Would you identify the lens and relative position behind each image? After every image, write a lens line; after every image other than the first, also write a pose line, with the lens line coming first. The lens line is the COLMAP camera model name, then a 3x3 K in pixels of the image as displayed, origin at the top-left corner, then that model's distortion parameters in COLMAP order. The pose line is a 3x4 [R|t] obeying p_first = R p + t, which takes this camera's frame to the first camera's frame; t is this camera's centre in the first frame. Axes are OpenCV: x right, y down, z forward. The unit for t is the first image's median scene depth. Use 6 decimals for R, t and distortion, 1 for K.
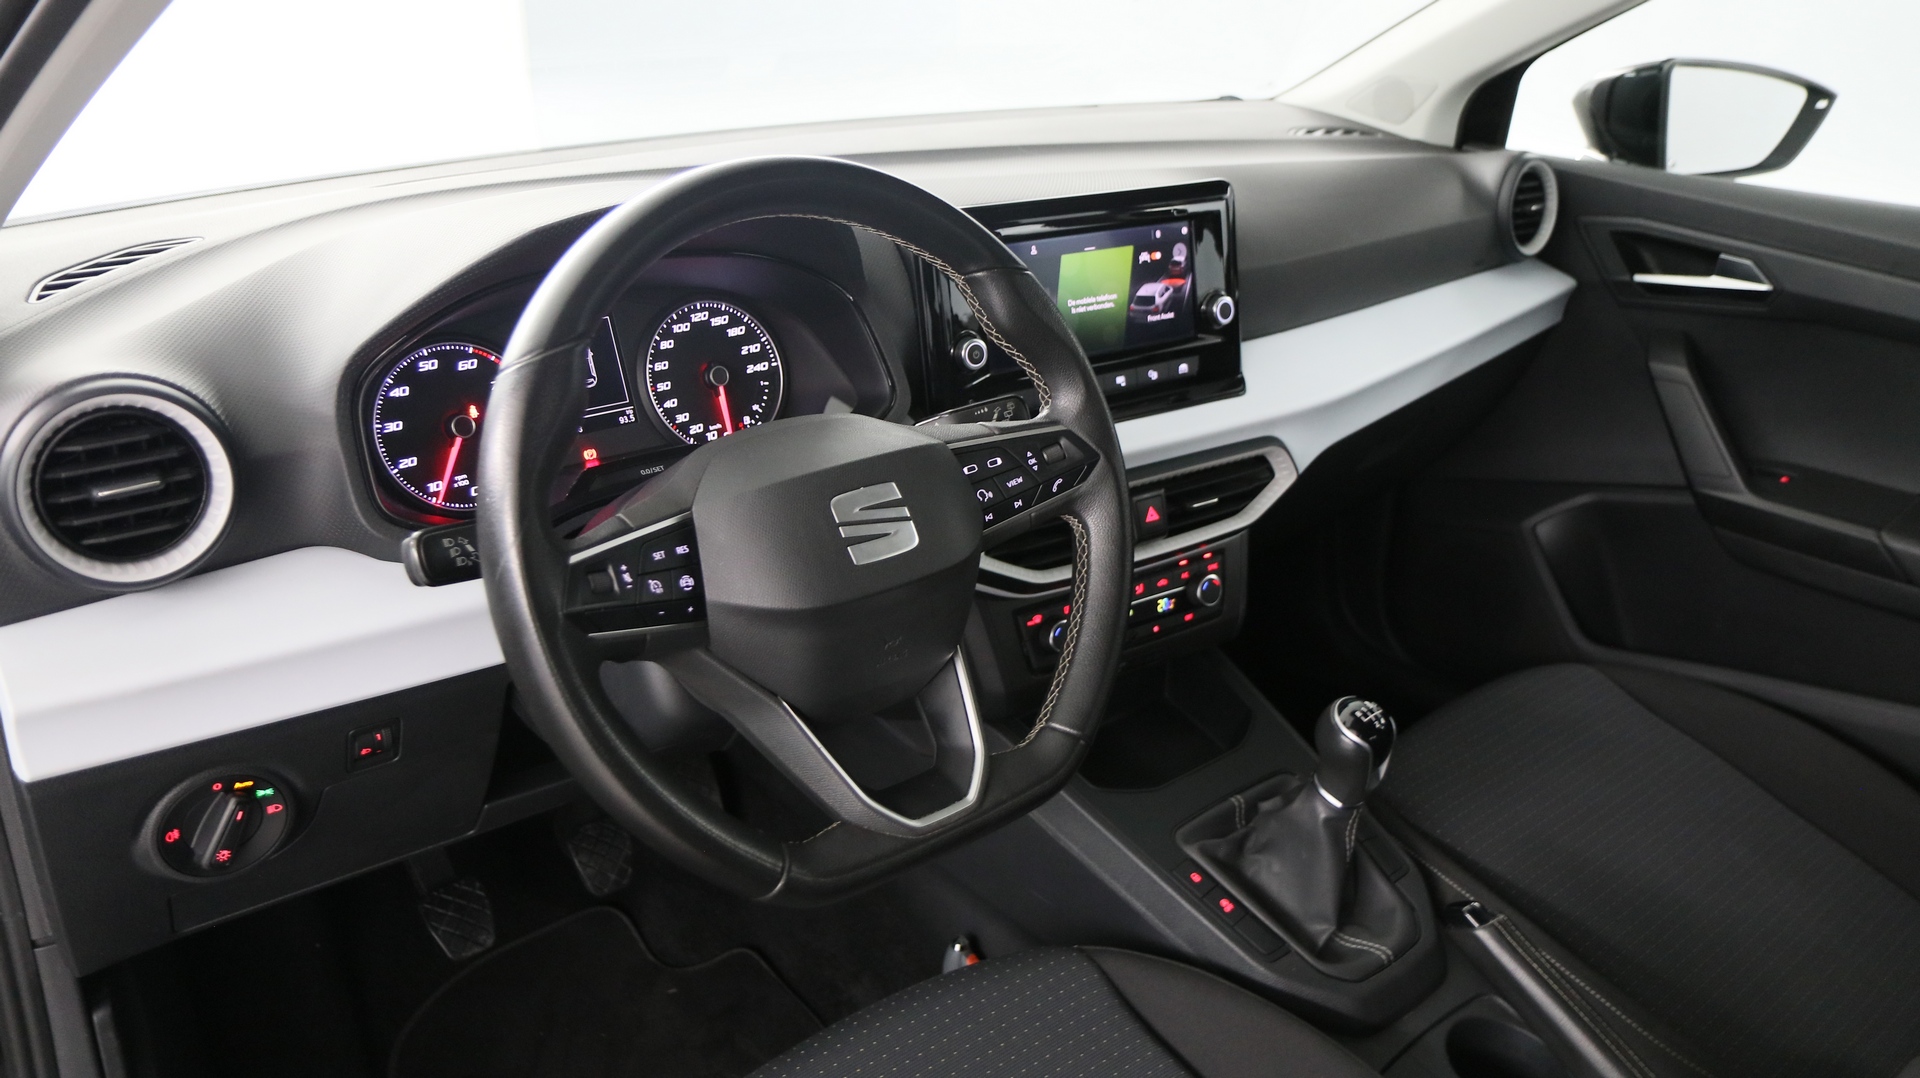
lens RADIAL K [[1450.1, 0, 960.0], [0, 1450.1, 529.5], [0, 0, 1]] dist [-0.004694, -0.000123]
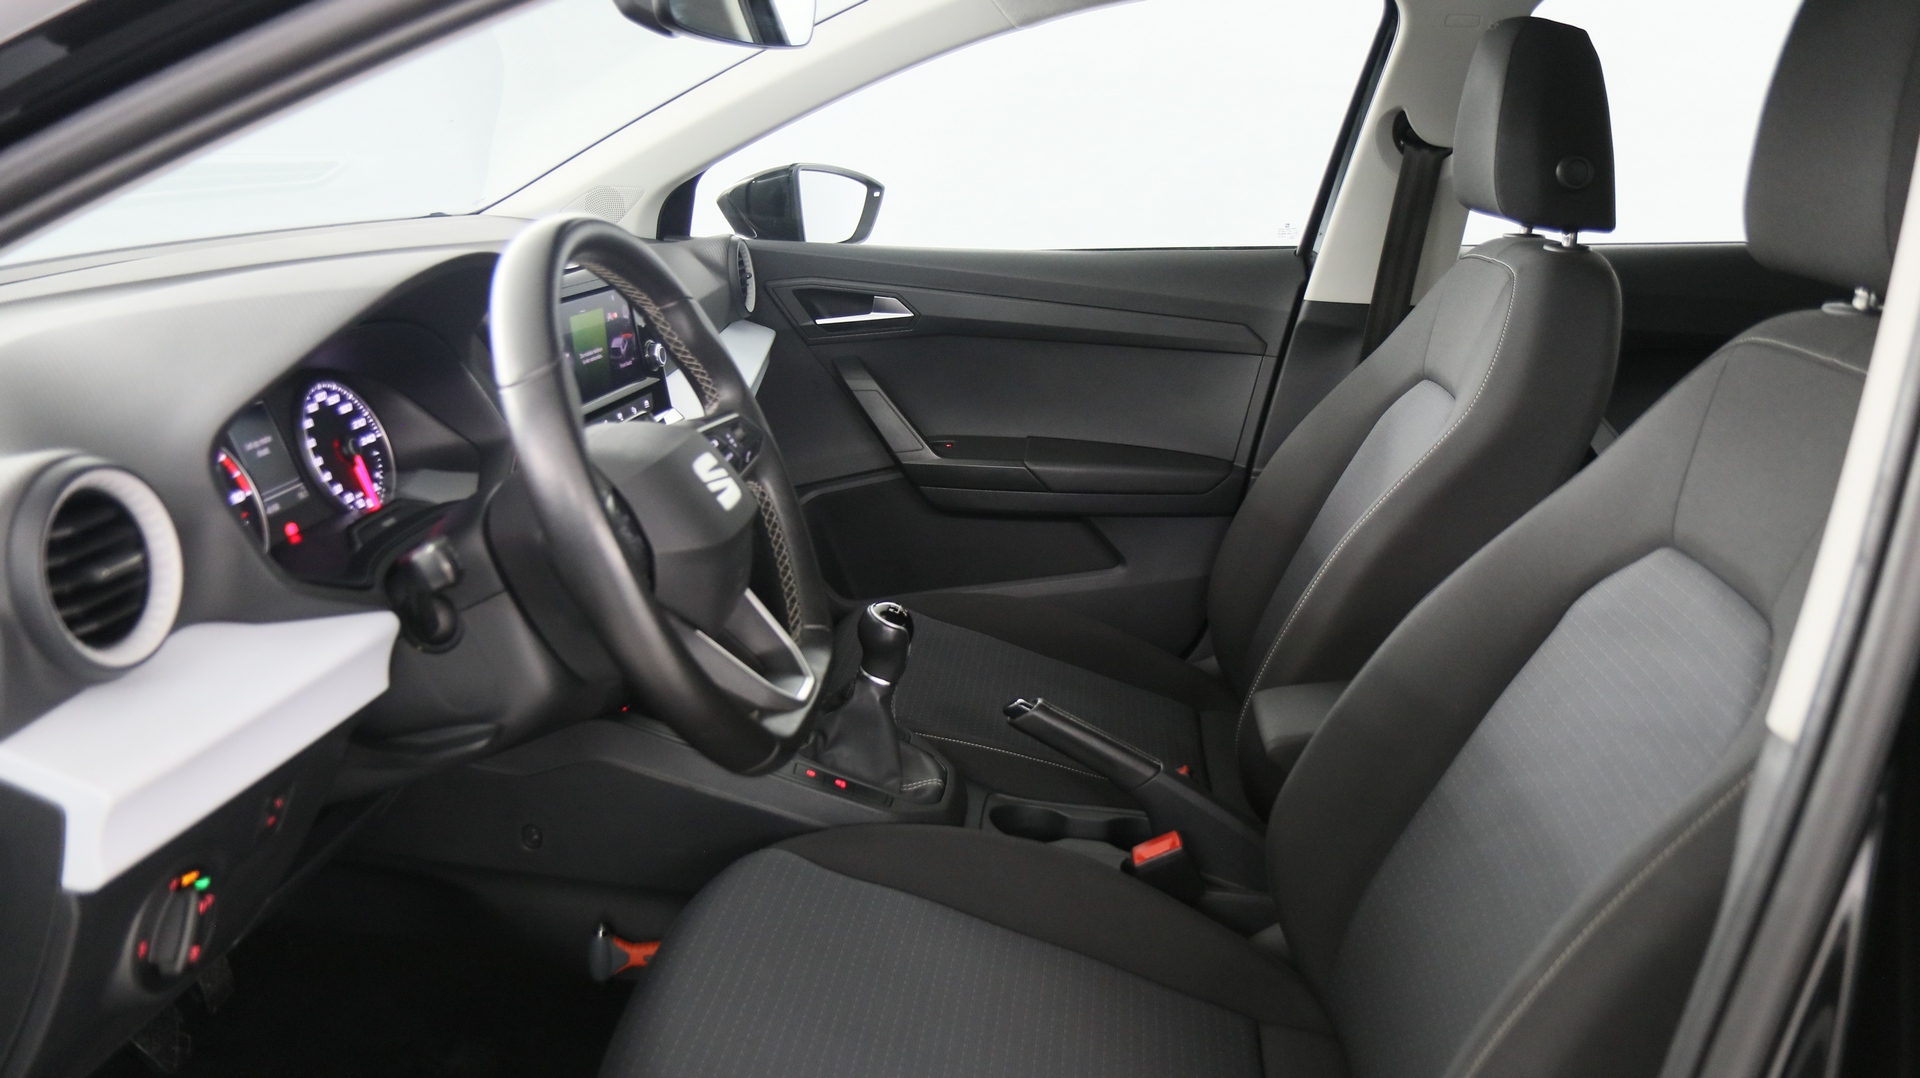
lens RADIAL K [[1464.2, 0, 960.0], [0, 1464.2, 539.0], [0, 0, 1]] dist [-0.009398, -0.001060]
pose [[0.710205, -0.195435, 0.676324, -0.575055], [0.259786, 0.965646, 0.006240, 0.067145], [-0.654309, 0.171268, 0.736578, -0.075837]]
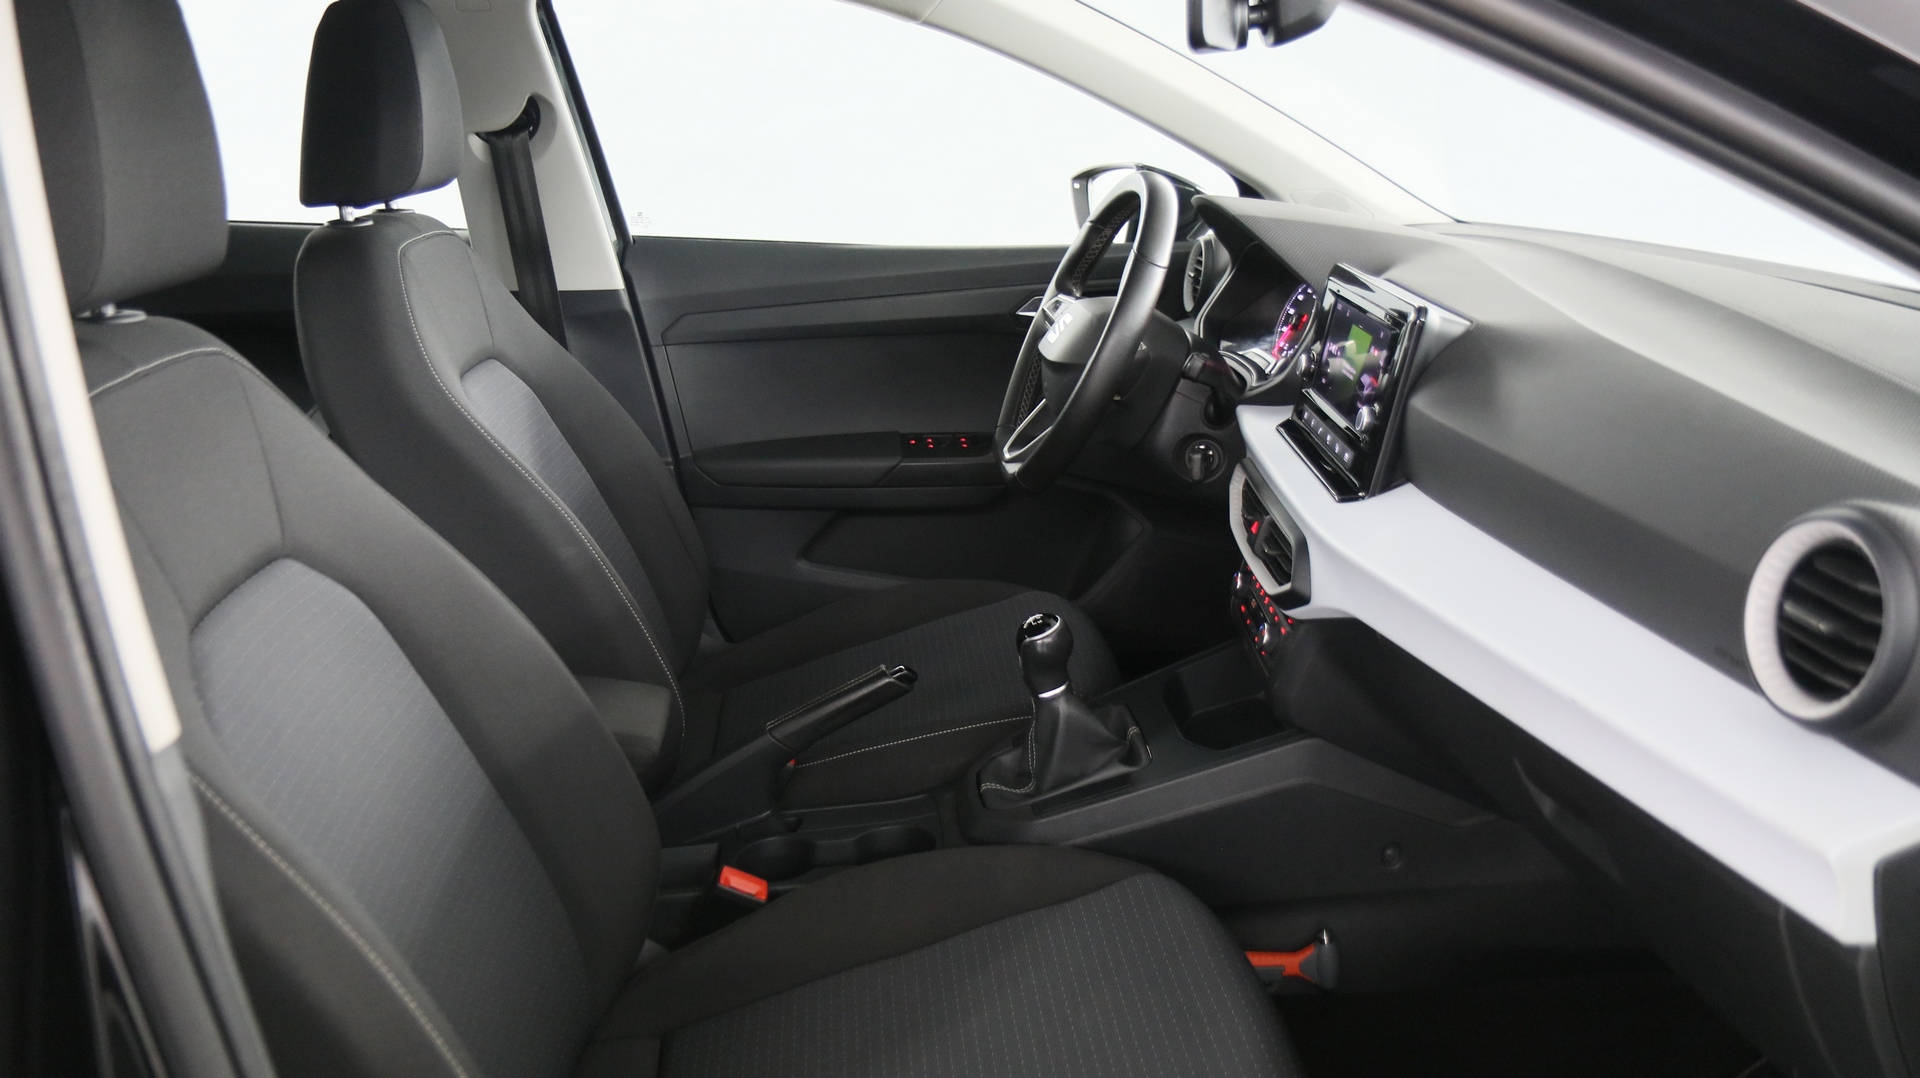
lens RADIAL K [[1464.2, 0, 960.0], [0, 1464.2, 539.0], [0, 0, 1]] dist [-0.009398, -0.001060]
pose [[-0.577419, 0.228588, -0.783795, 1.319287], [-0.324347, 0.816777, 0.477152, -0.539965], [0.749257, 0.529738, -0.397480, 1.383923]]
